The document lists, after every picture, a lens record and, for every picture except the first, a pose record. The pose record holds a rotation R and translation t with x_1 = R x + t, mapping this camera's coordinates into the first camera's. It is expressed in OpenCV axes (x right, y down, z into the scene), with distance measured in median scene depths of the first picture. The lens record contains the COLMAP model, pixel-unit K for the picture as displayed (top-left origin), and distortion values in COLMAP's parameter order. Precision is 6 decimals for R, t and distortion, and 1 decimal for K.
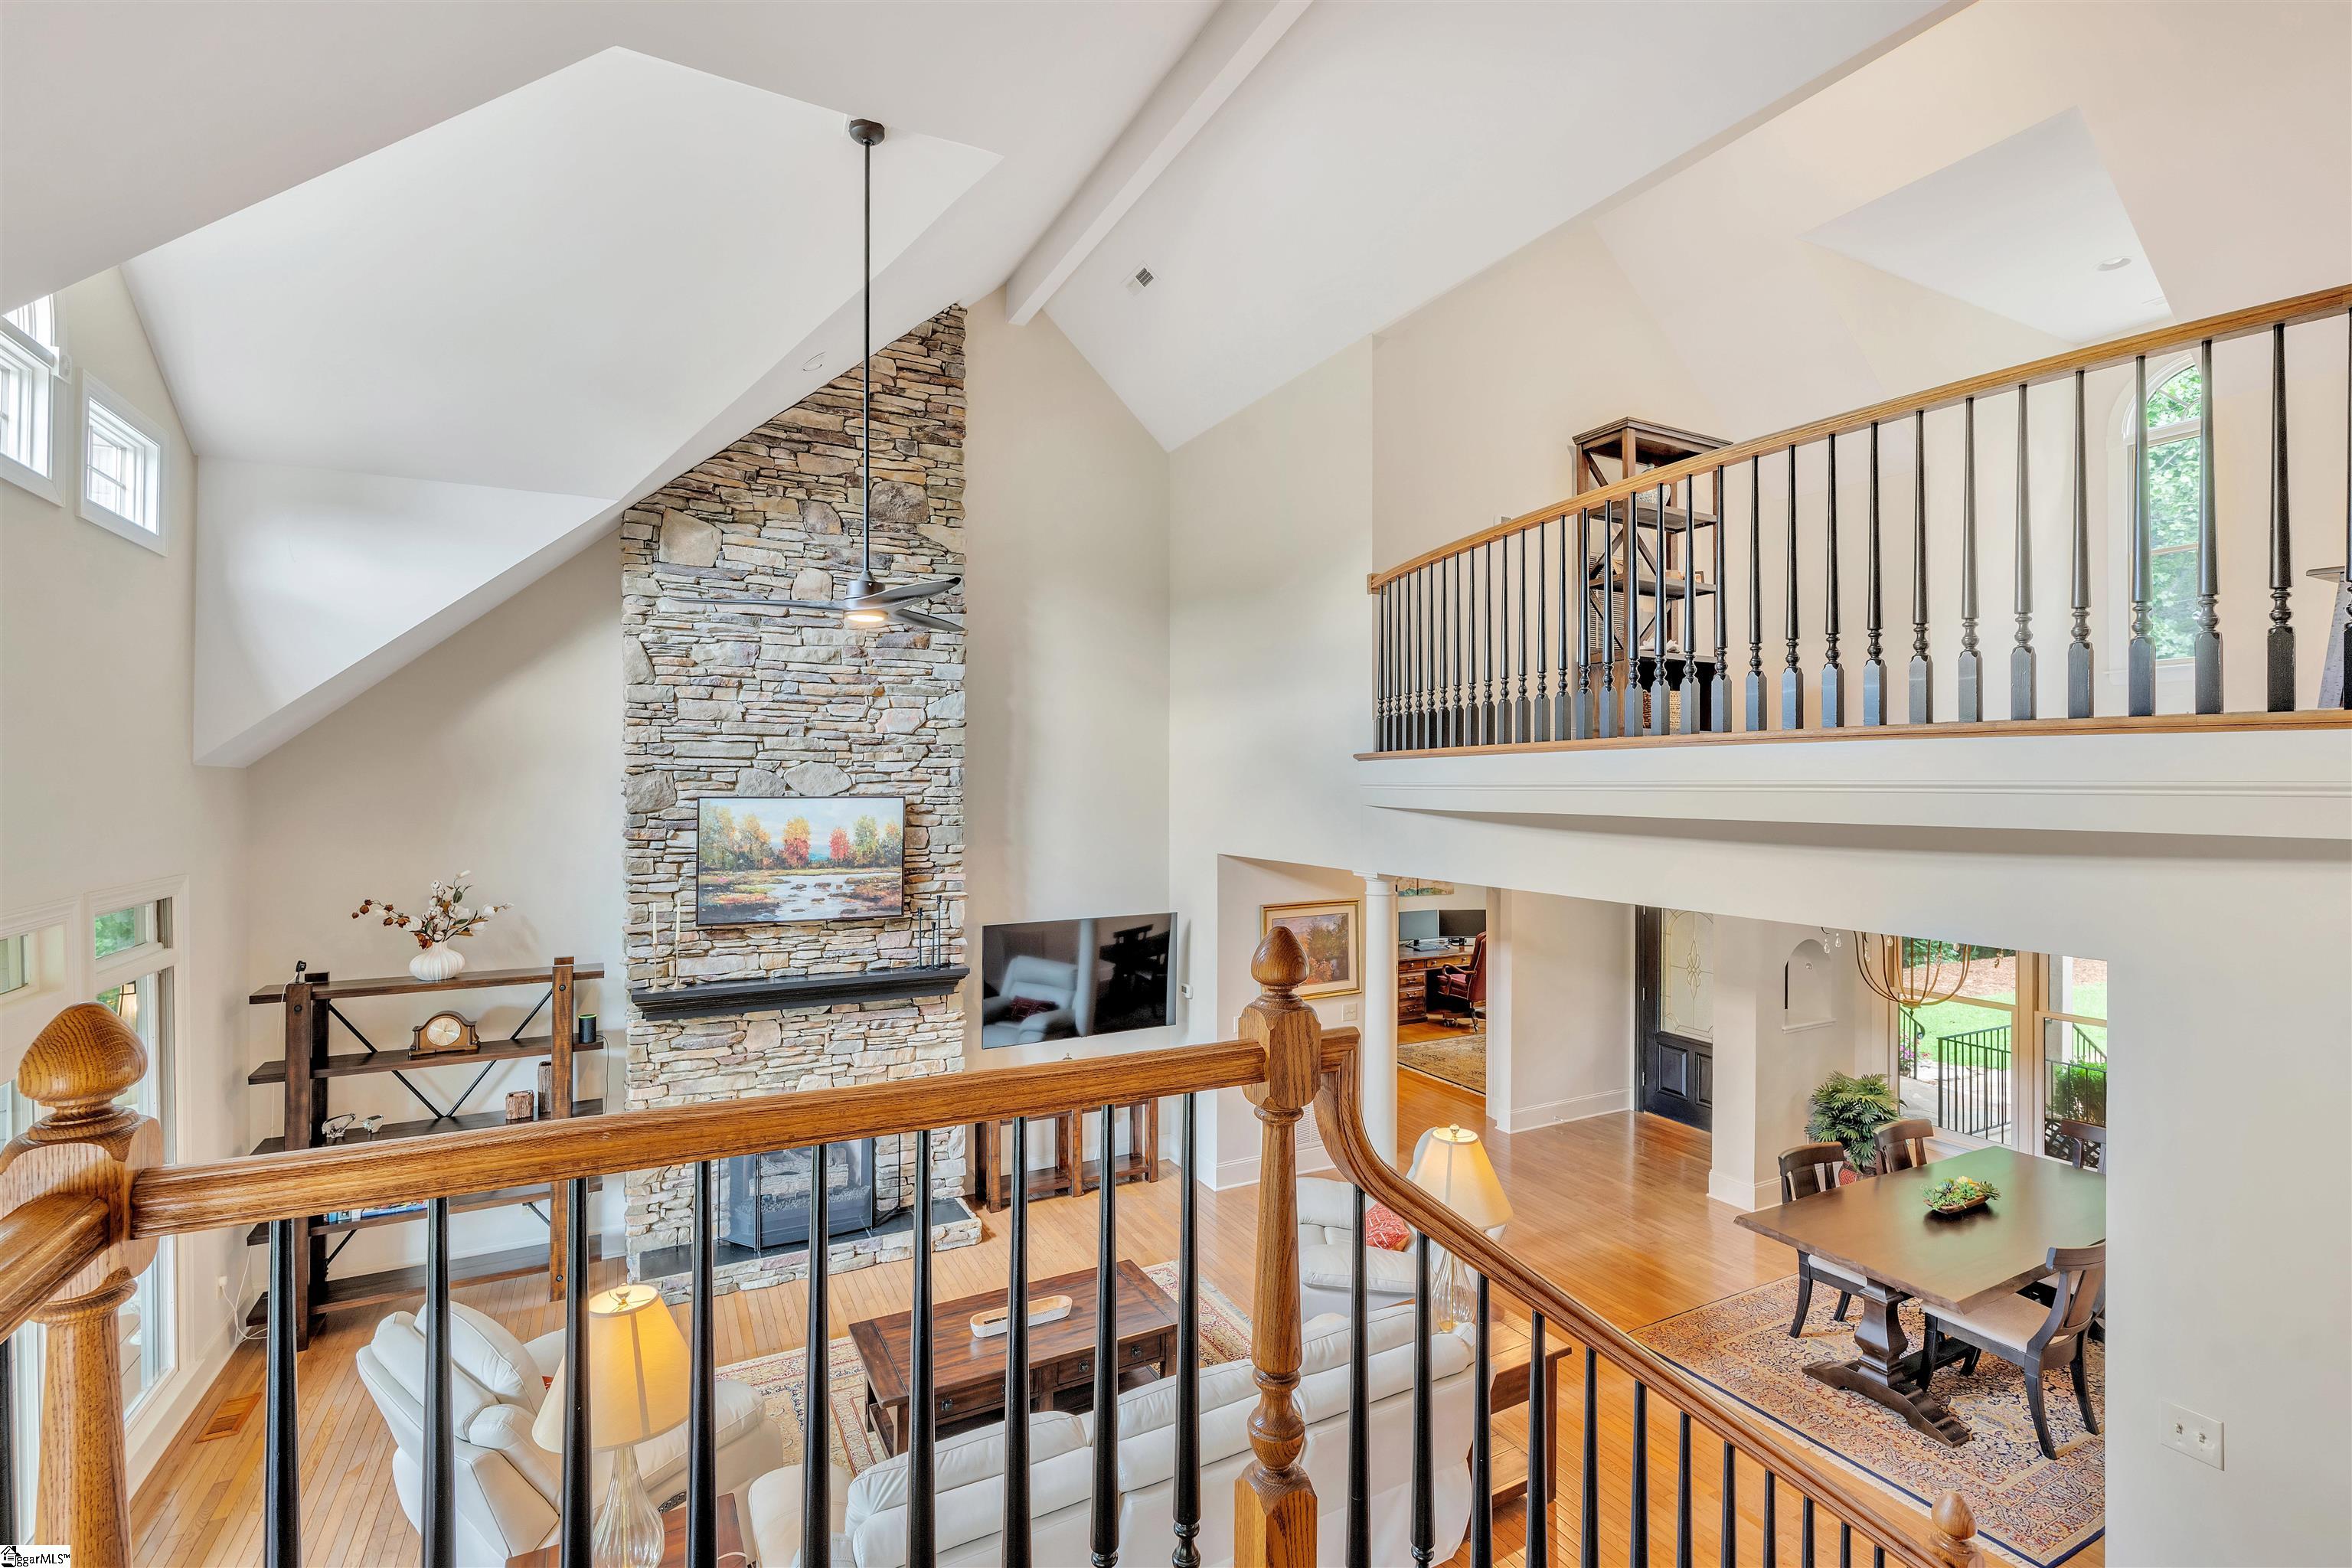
lens RADIAL K [[1067.8, 0, 1213.1], [0, 1067.8, 771.3], [0, 0, 1]] dist [-0.004975, -0.000347]
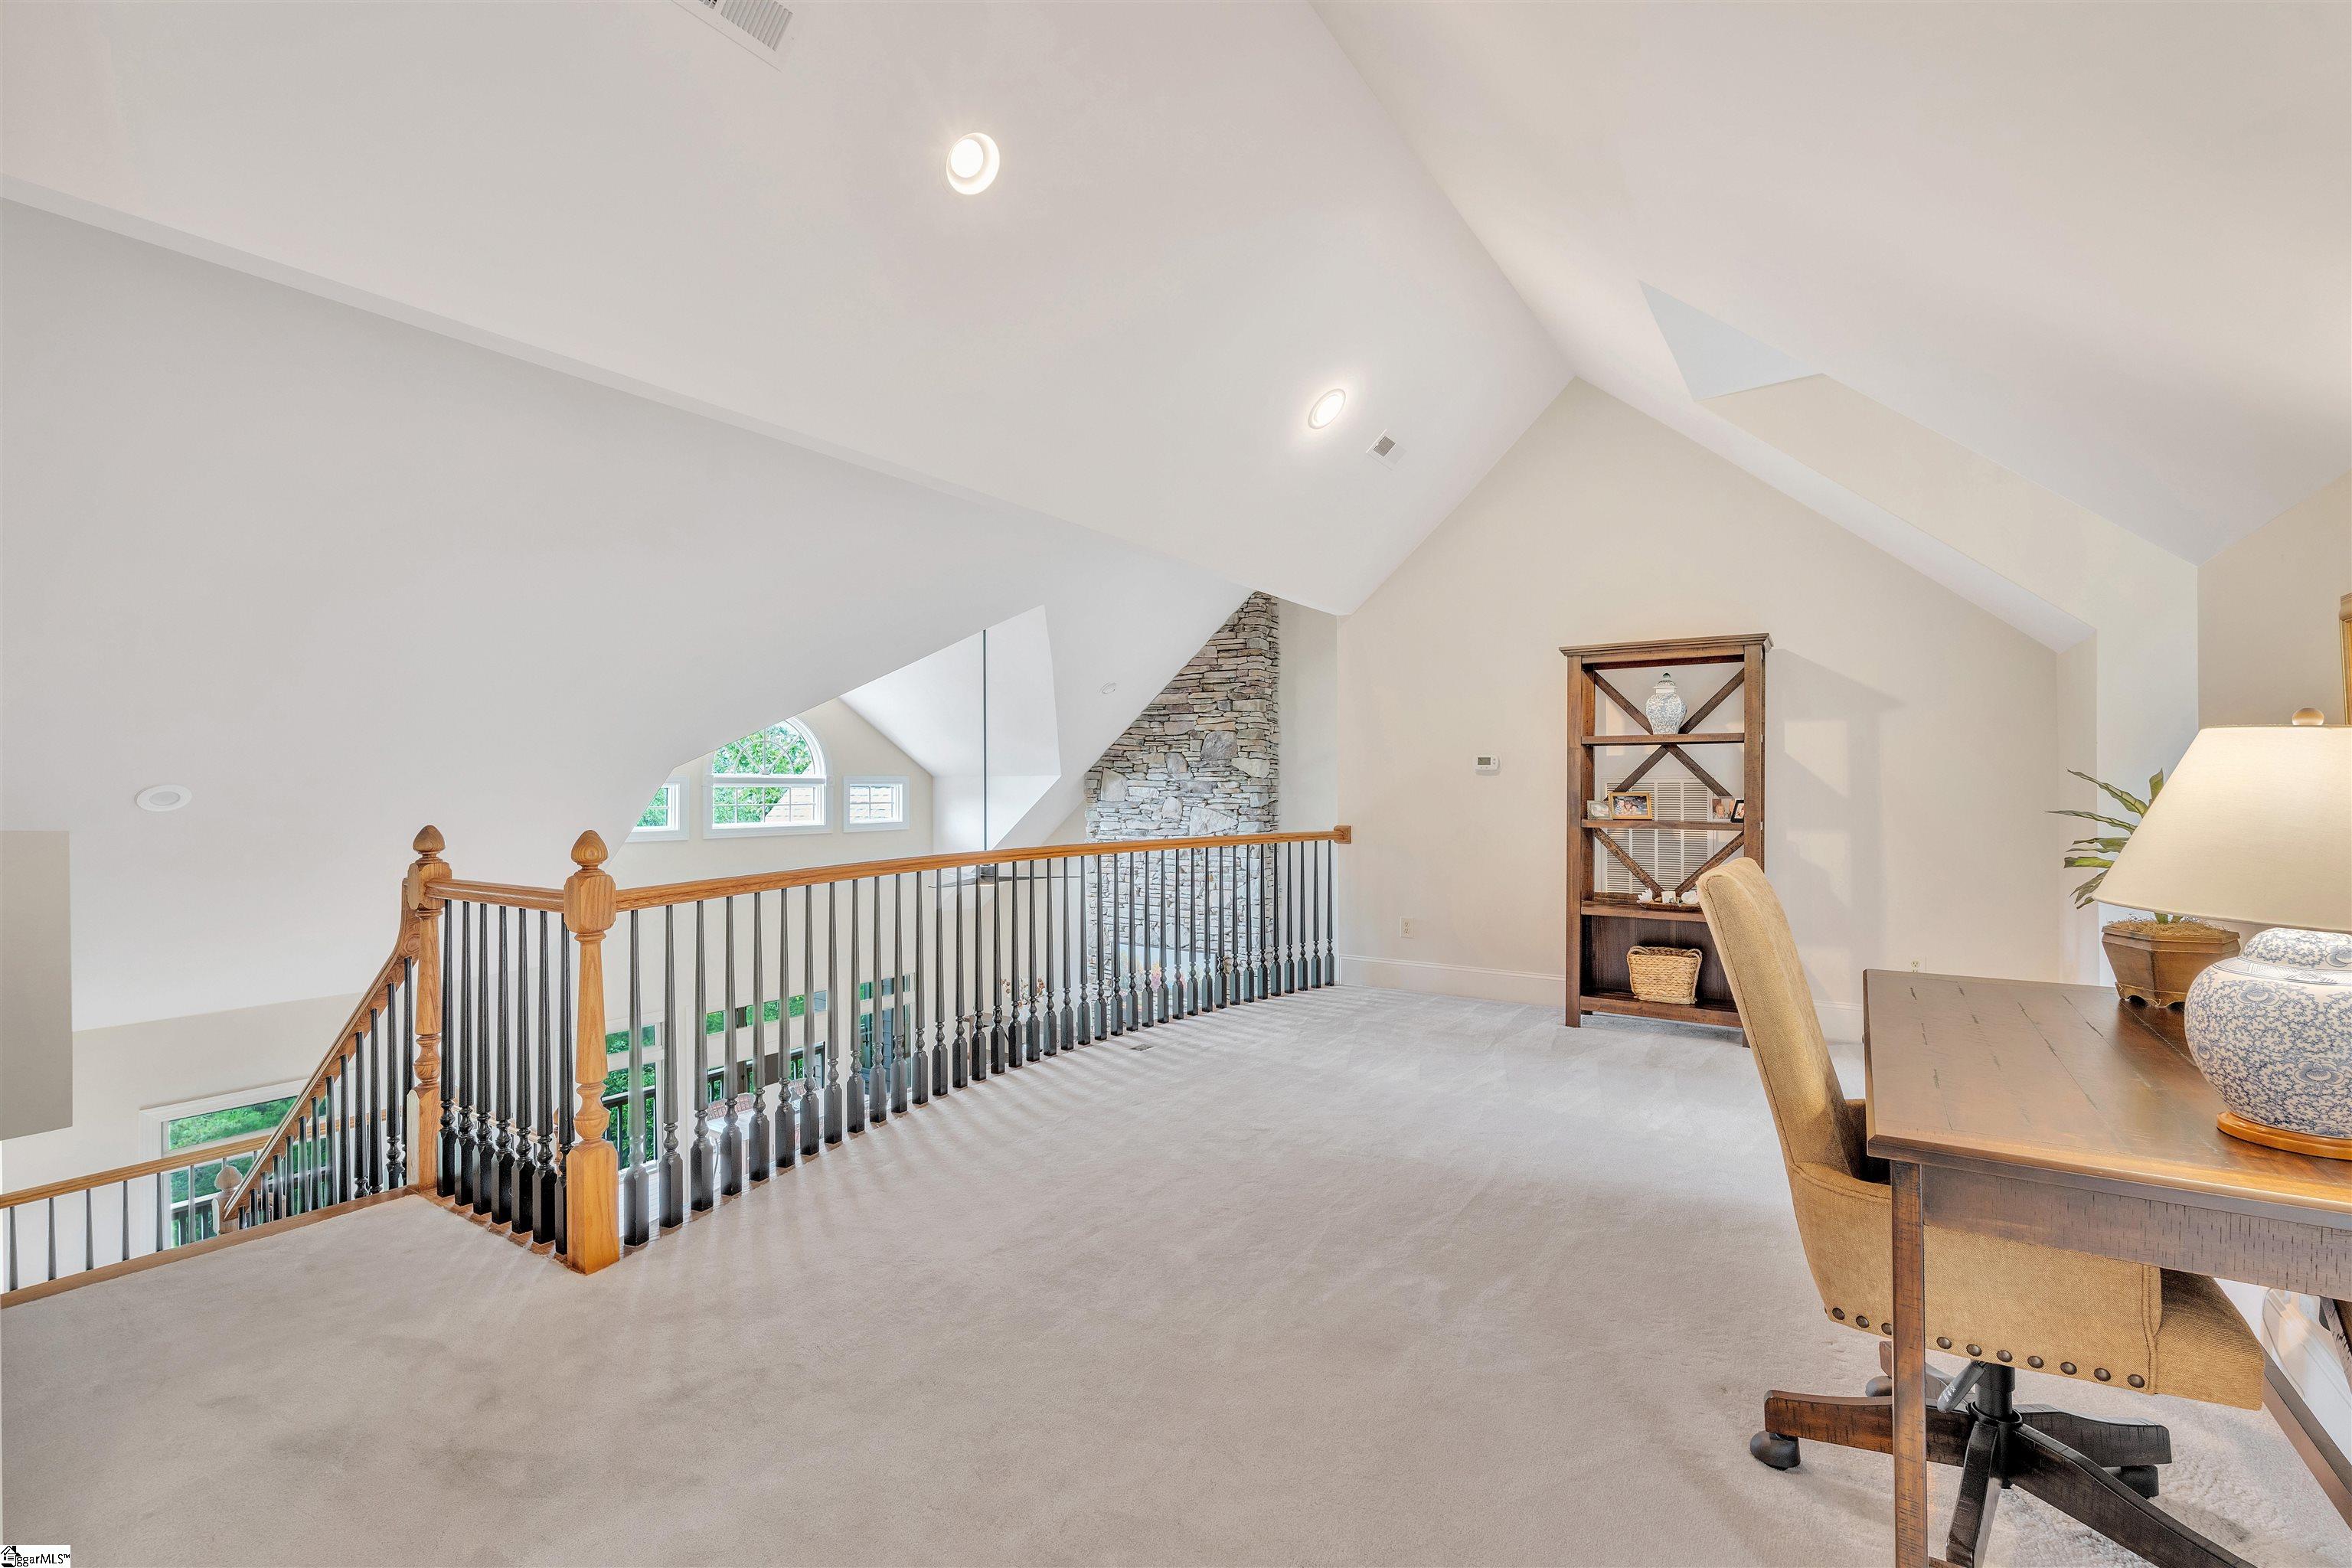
lens RADIAL K [[1067.8, 0, 1241.7], [0, 1067.8, 742.8], [0, 0, 1]] dist [-0.004975, -0.000347]
pose [[0.483651, -0.018088, -0.875074, 1.005125], [0.014693, 0.999813, -0.012546, -0.245459], [0.875138, -0.006789, 0.483826, 0.346012]]
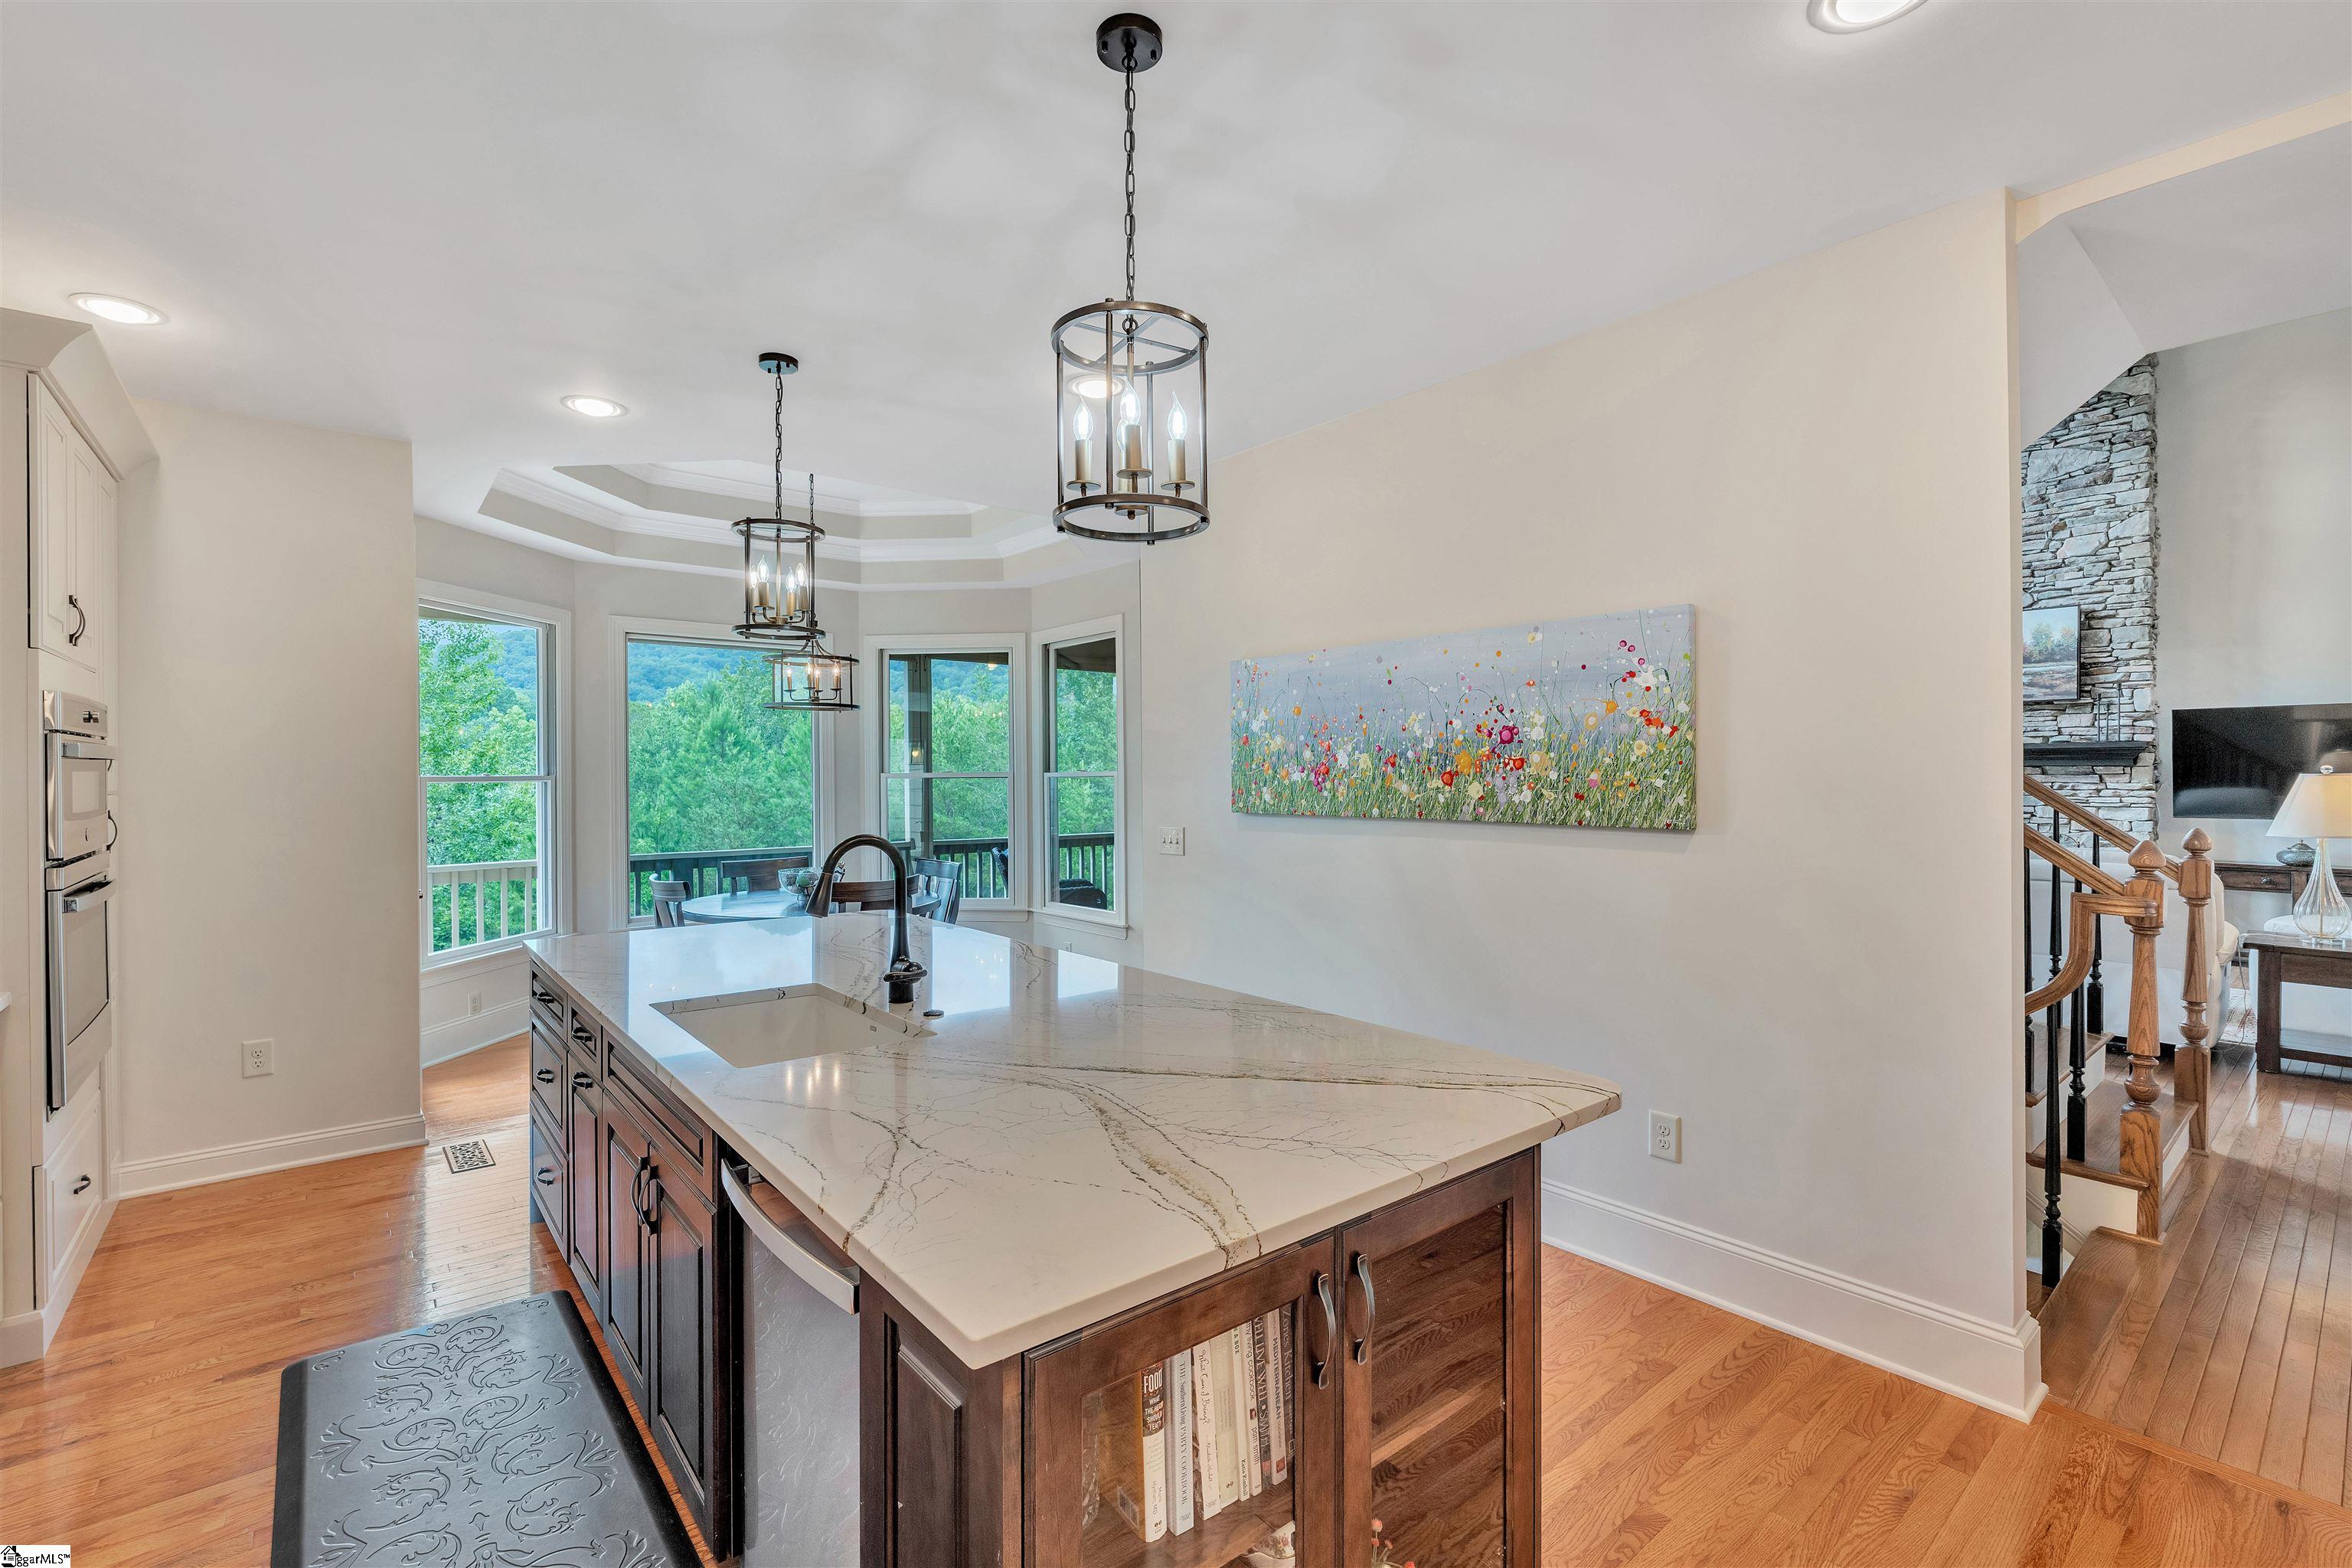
lens RADIAL K [[1067.8, 0, 1181.0], [0, 1067.8, 778.1], [0, 0, 1]] dist [-0.004975, -0.000347]
pose [[0.194697, -0.008499, -0.980827, 0.744325], [0.008763, 0.999938, -0.006925, 0.230912], [0.980824, -0.007247, 0.194759, -0.288219]]
